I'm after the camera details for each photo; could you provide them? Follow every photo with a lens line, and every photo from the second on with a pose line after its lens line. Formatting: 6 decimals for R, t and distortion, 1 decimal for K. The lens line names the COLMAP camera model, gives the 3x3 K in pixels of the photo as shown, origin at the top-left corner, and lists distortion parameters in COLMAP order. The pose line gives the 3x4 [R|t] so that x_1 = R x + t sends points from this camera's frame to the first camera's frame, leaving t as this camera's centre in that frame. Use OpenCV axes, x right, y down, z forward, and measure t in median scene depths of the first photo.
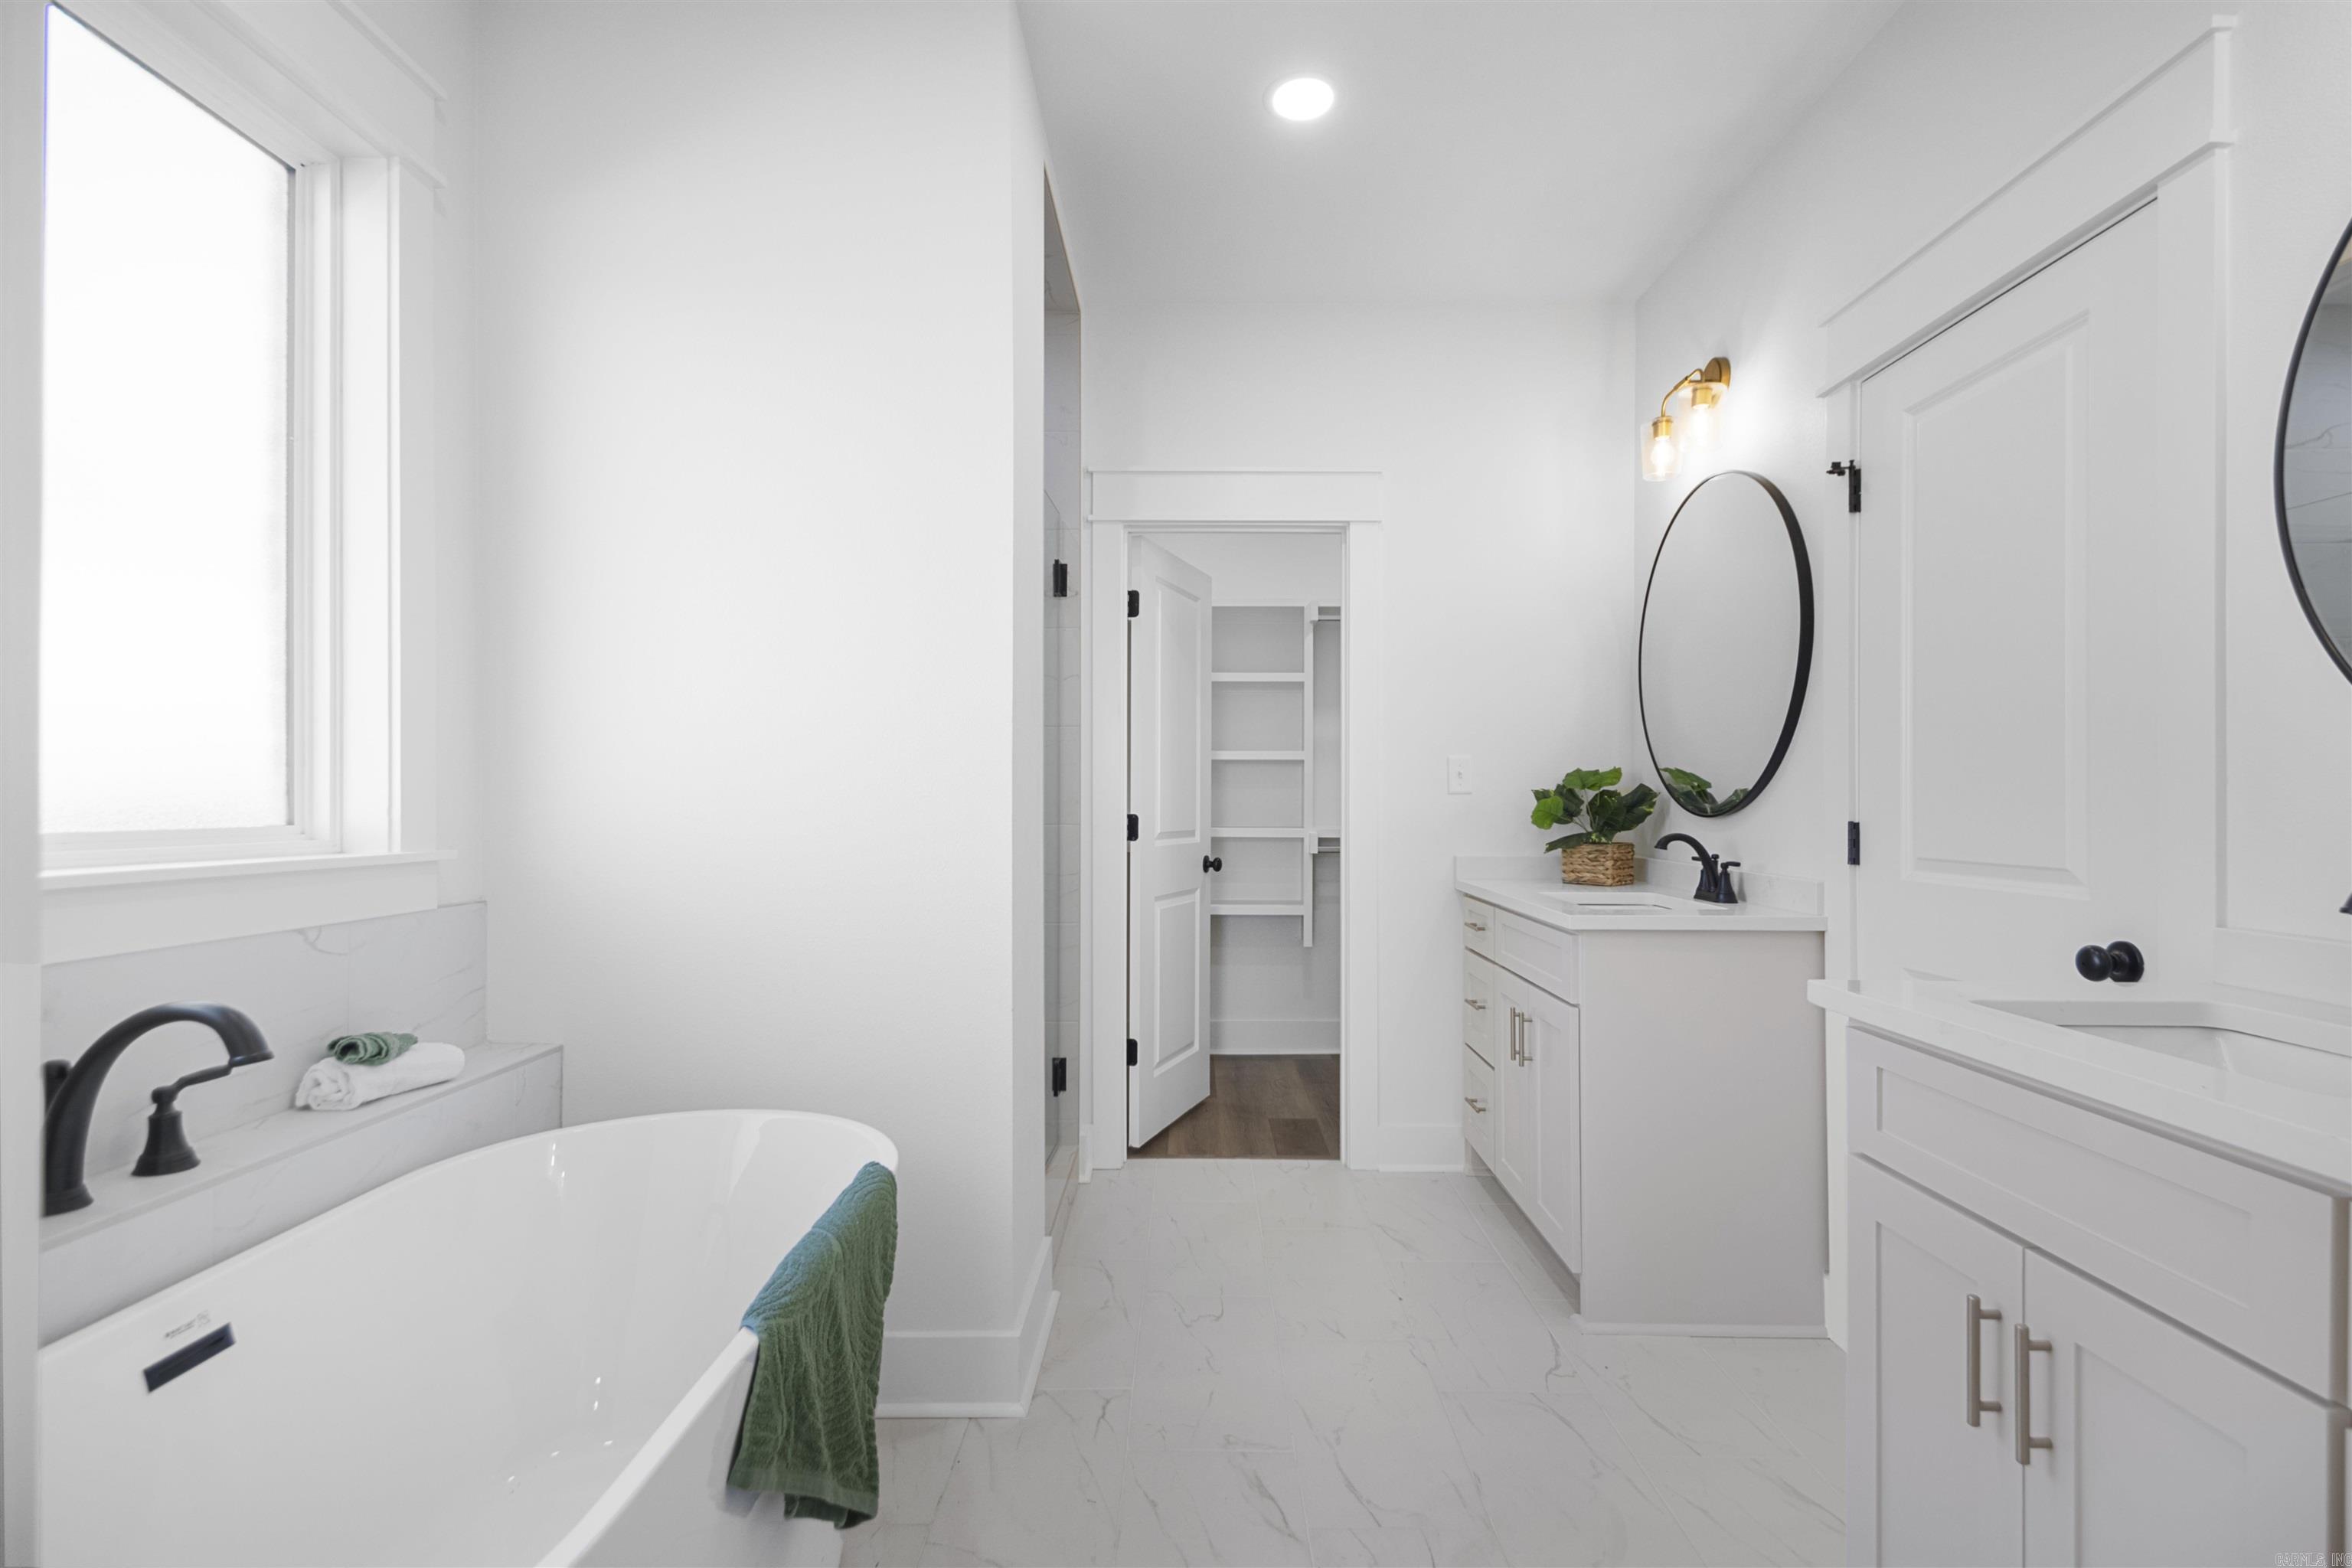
lens RADIAL K [[1077.4, 0, 1202.4], [0, 1077.4, 796.0], [0, 0, 1]] dist [0.030697, -0.015388]
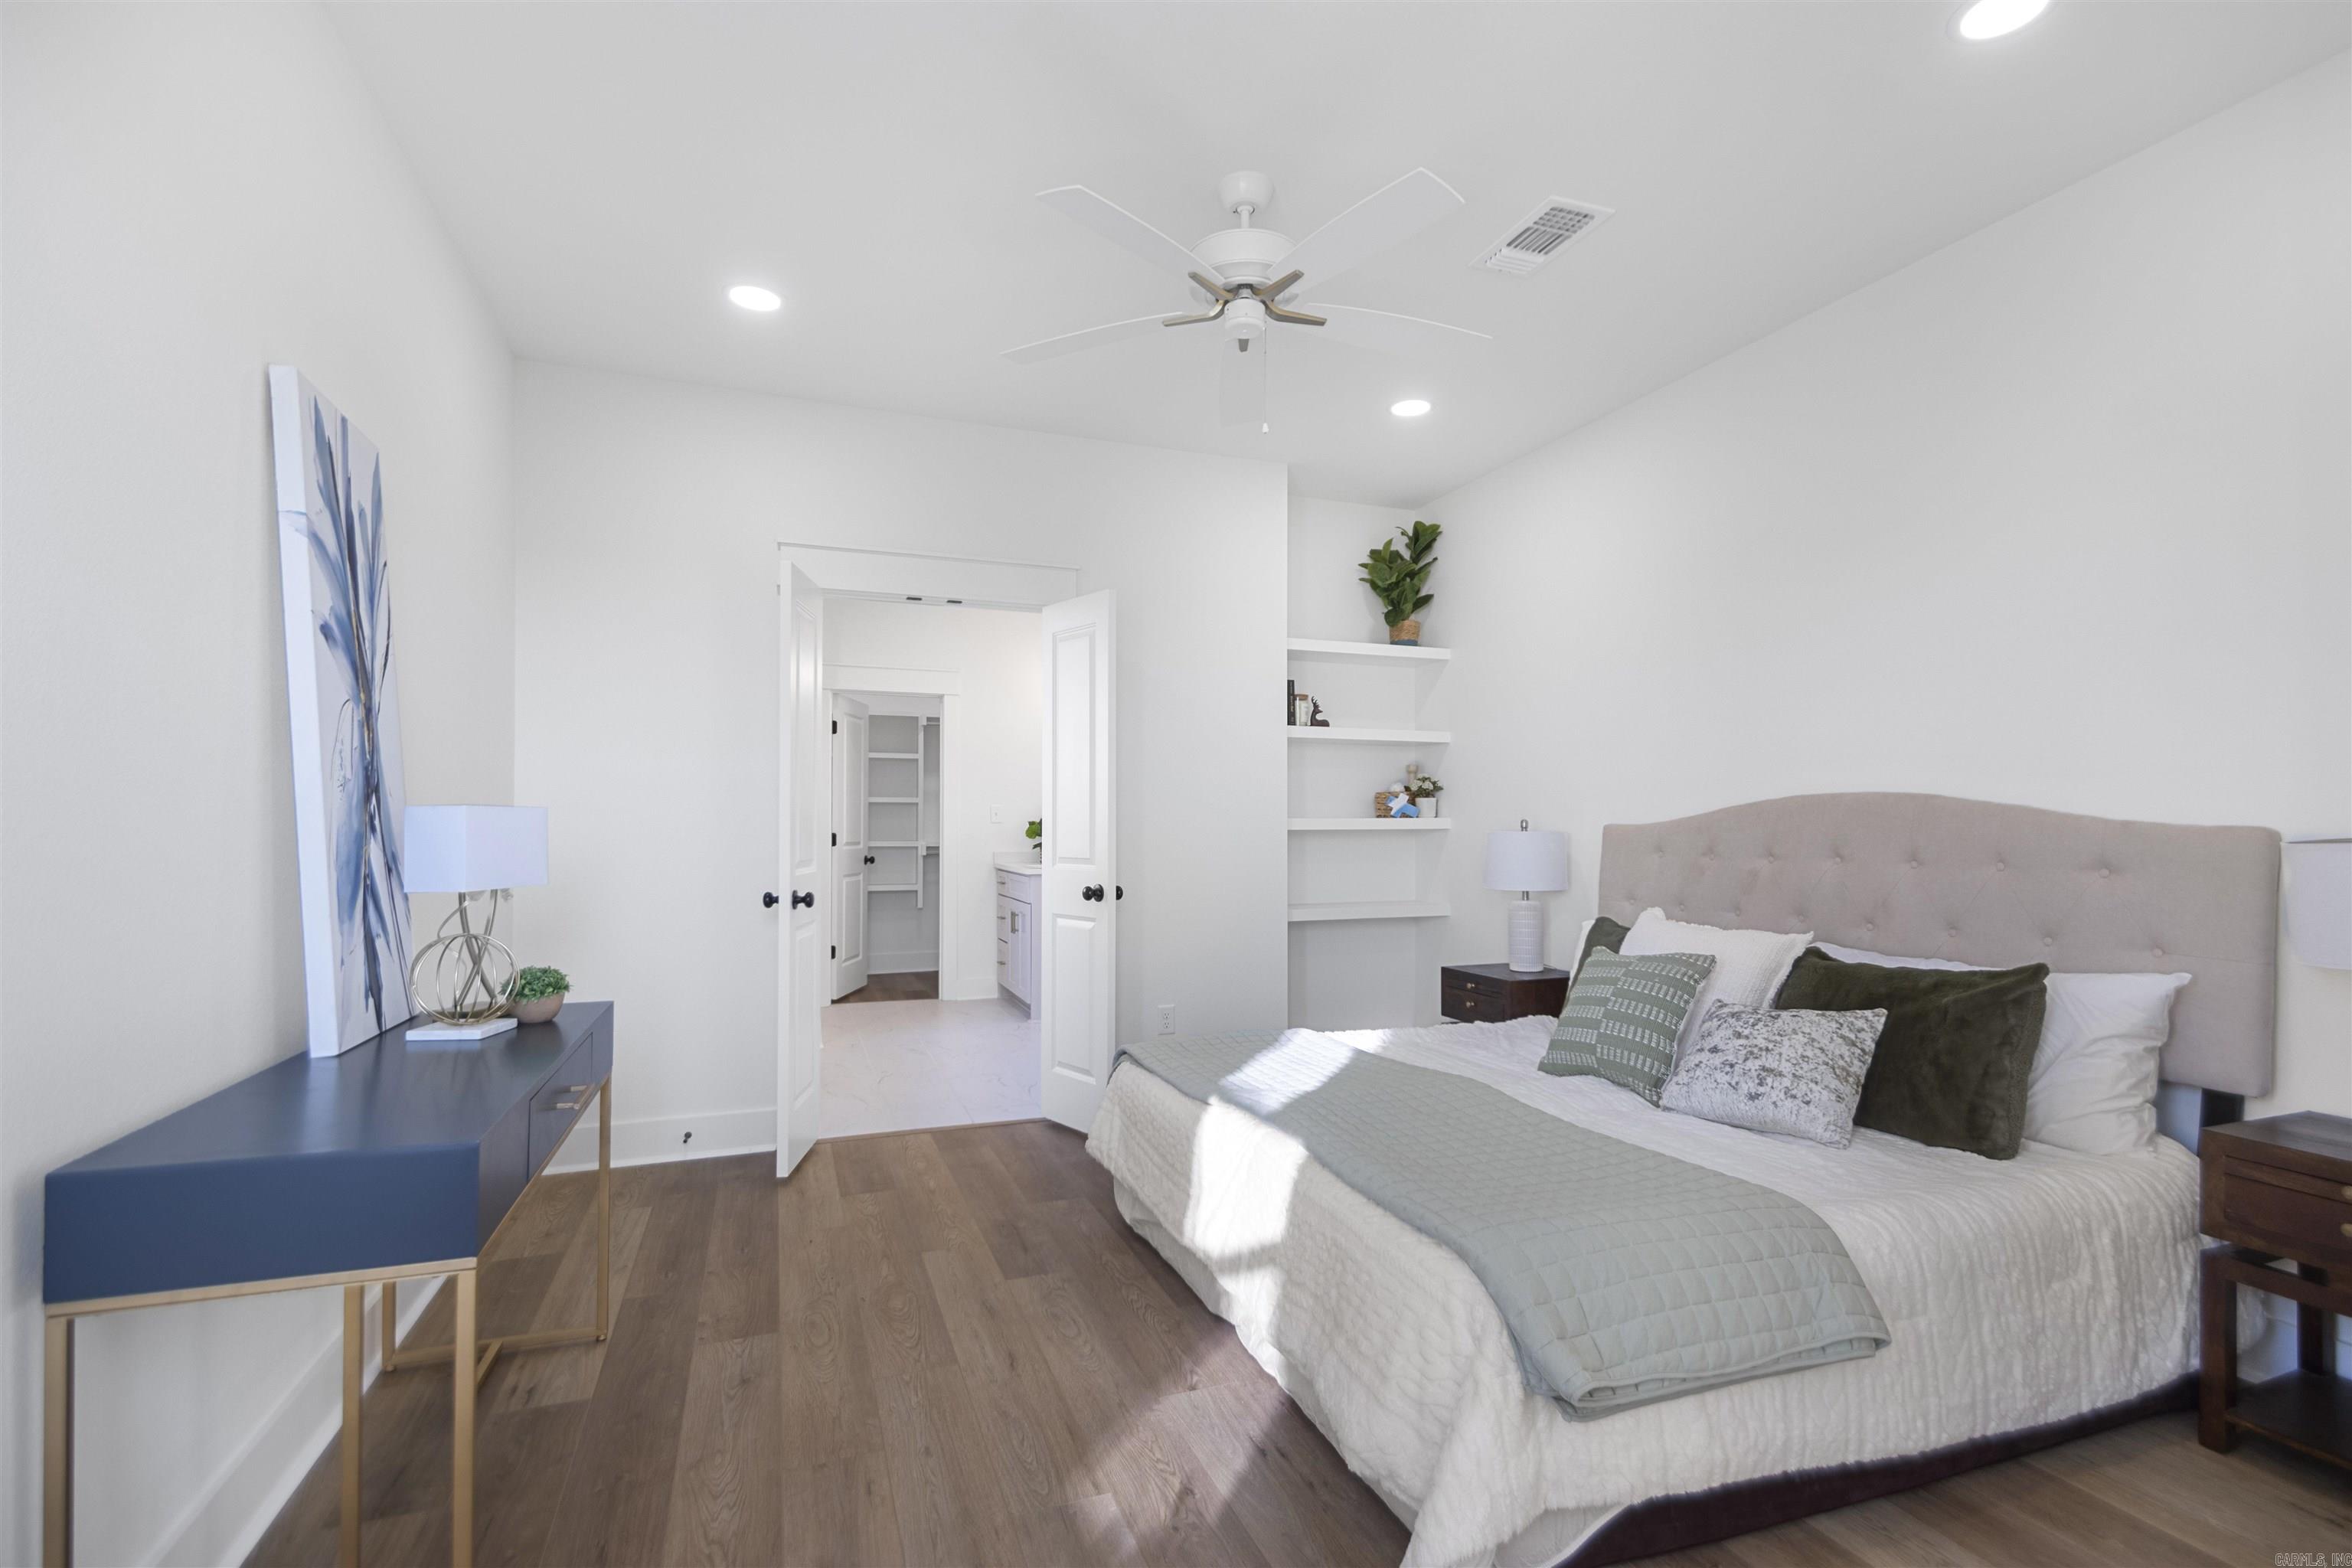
lens RADIAL K [[1077.4, 0, 1202.4], [0, 1077.4, 796.0], [0, 0, 1]] dist [0.030697, -0.015388]
pose [[0.934243, 0.003509, 0.356619, -0.118535], [0.004010, 0.999785, -0.020342, -0.007918], [-0.356614, 0.020435, 0.934028, -0.954035]]
